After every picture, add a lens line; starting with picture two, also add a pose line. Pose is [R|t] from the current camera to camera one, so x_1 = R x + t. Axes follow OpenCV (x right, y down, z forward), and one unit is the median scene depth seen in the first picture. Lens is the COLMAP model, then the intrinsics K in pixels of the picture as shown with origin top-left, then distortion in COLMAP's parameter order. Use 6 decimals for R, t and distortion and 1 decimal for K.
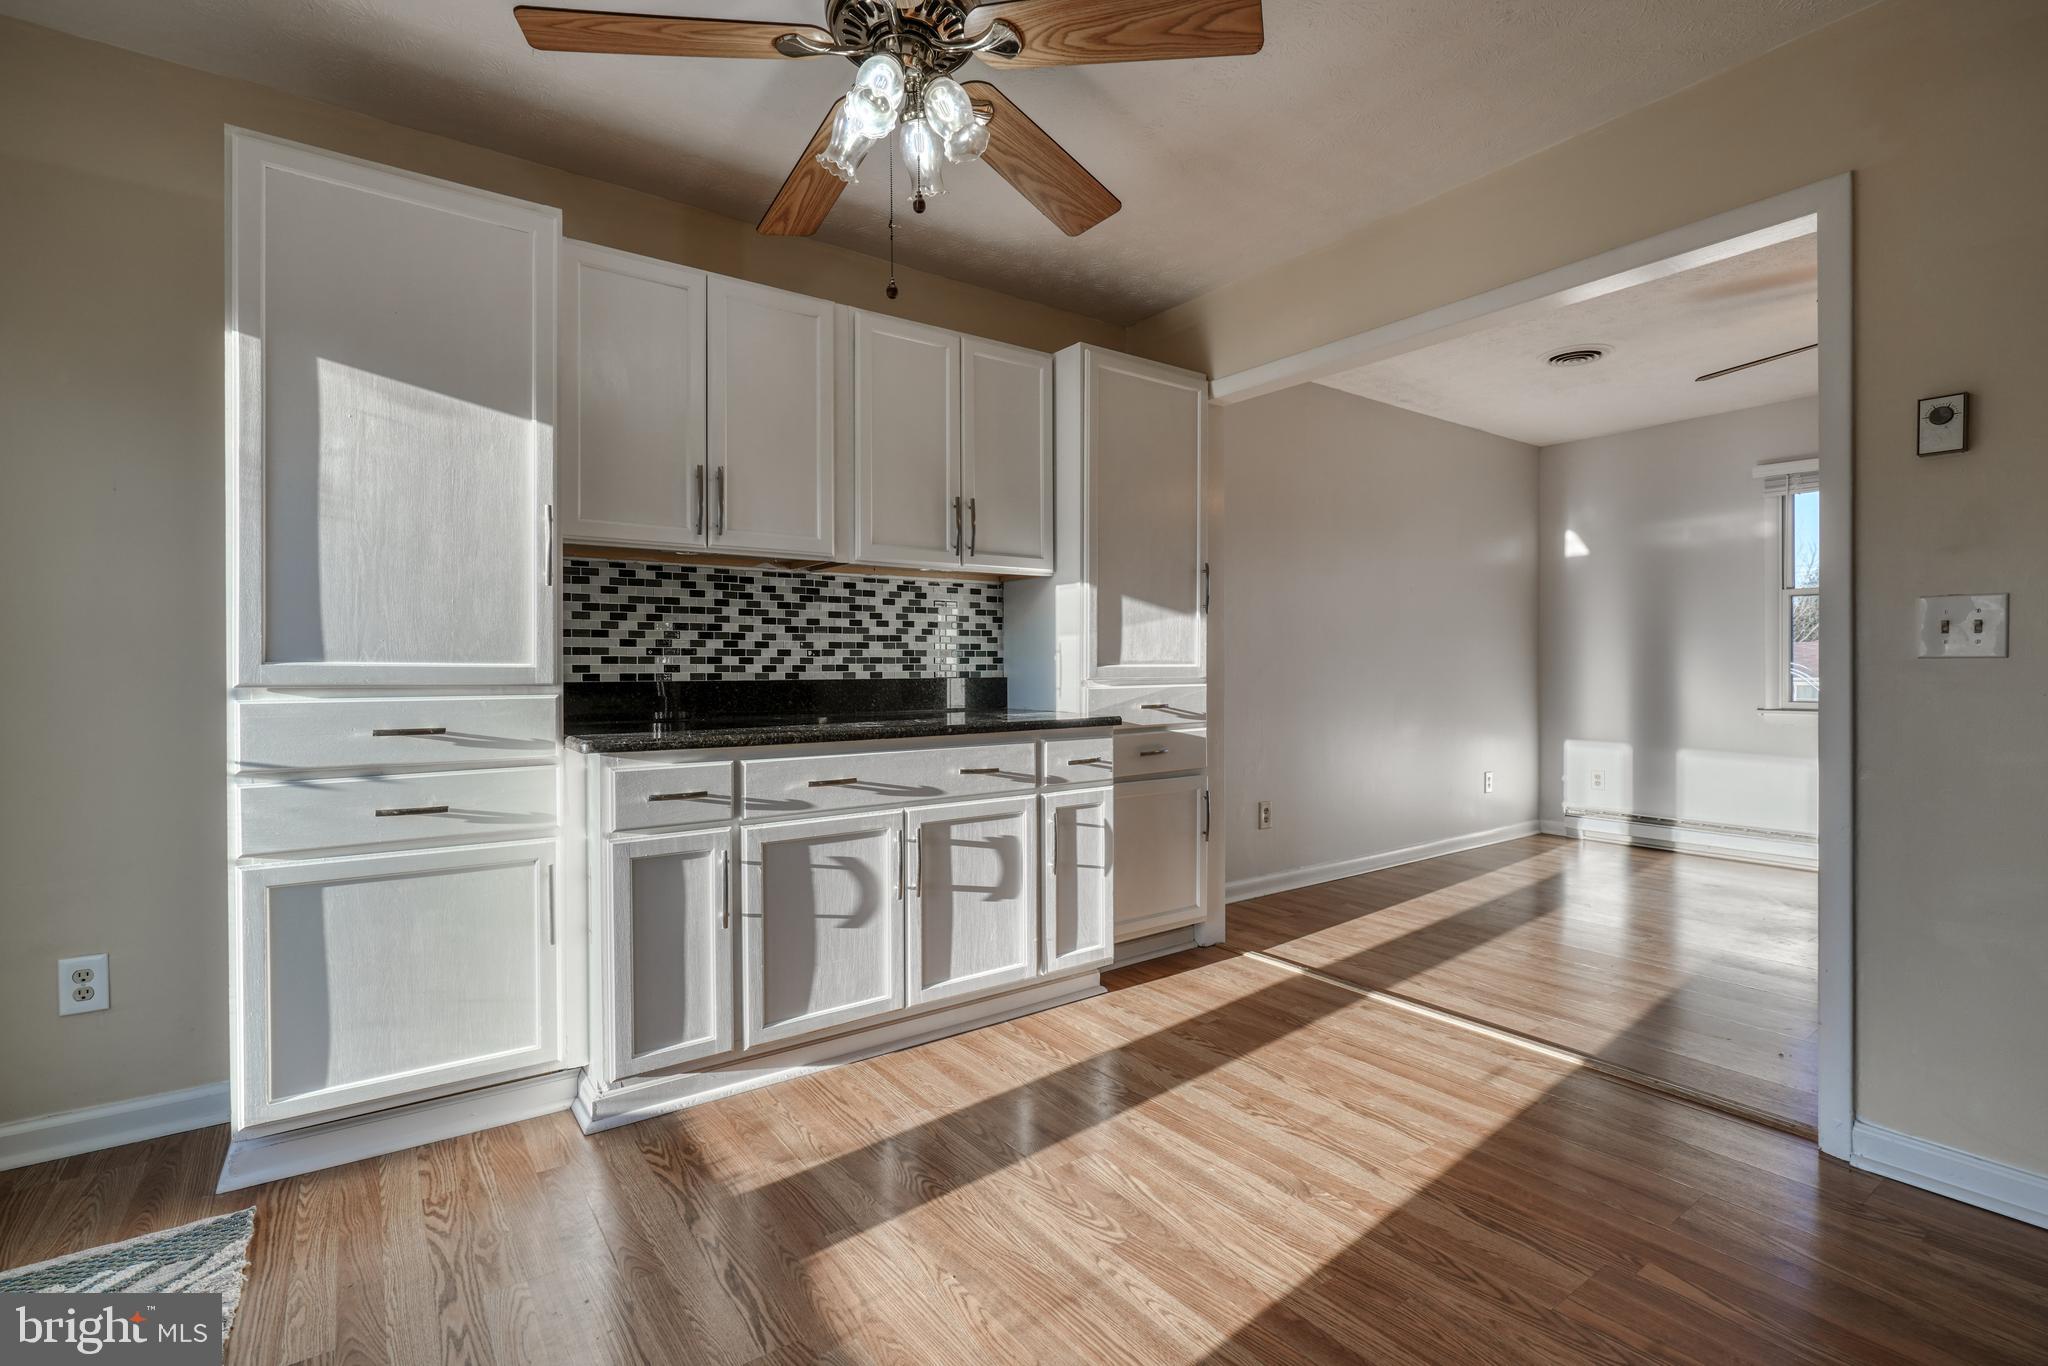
lens RADIAL K [[920.5, 0, 1009.9], [0, 920.5, 681.1], [0, 0, 1]] dist [-0.019590, 0.008525]
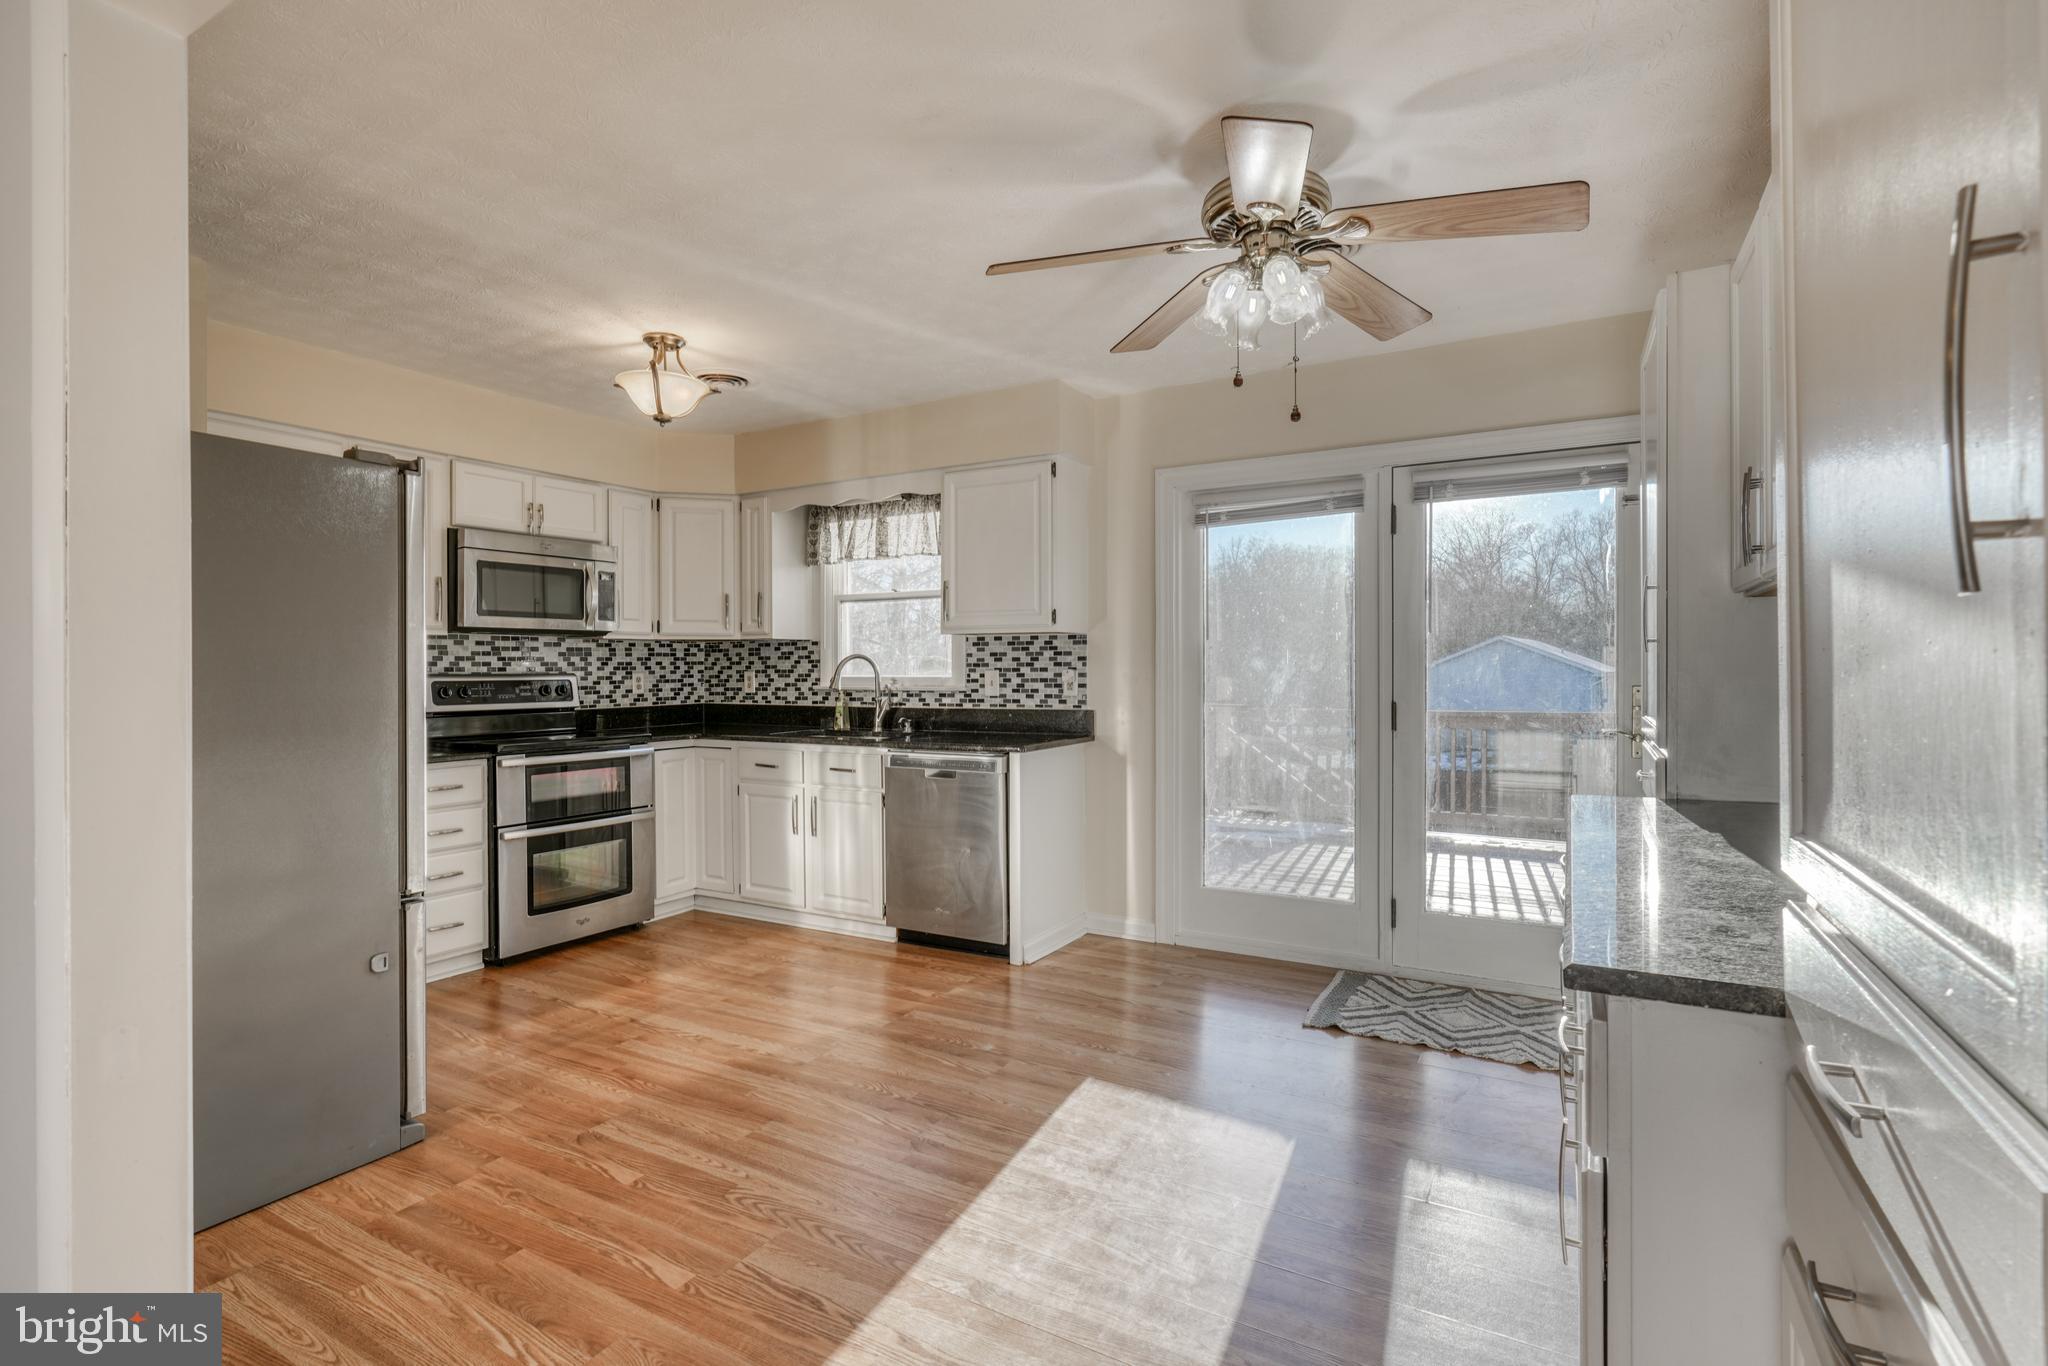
lens RADIAL K [[966.4, 0, 1012.2], [0, 966.4, 675.3], [0, 0, 1]] dist [-0.013895, 0.000315]
pose [[-0.910055, 0.008211, -0.414407, 0.483963], [-0.000180, 0.999796, 0.020204, -0.077860], [0.414488, 0.018462, -0.909867, 1.326500]]
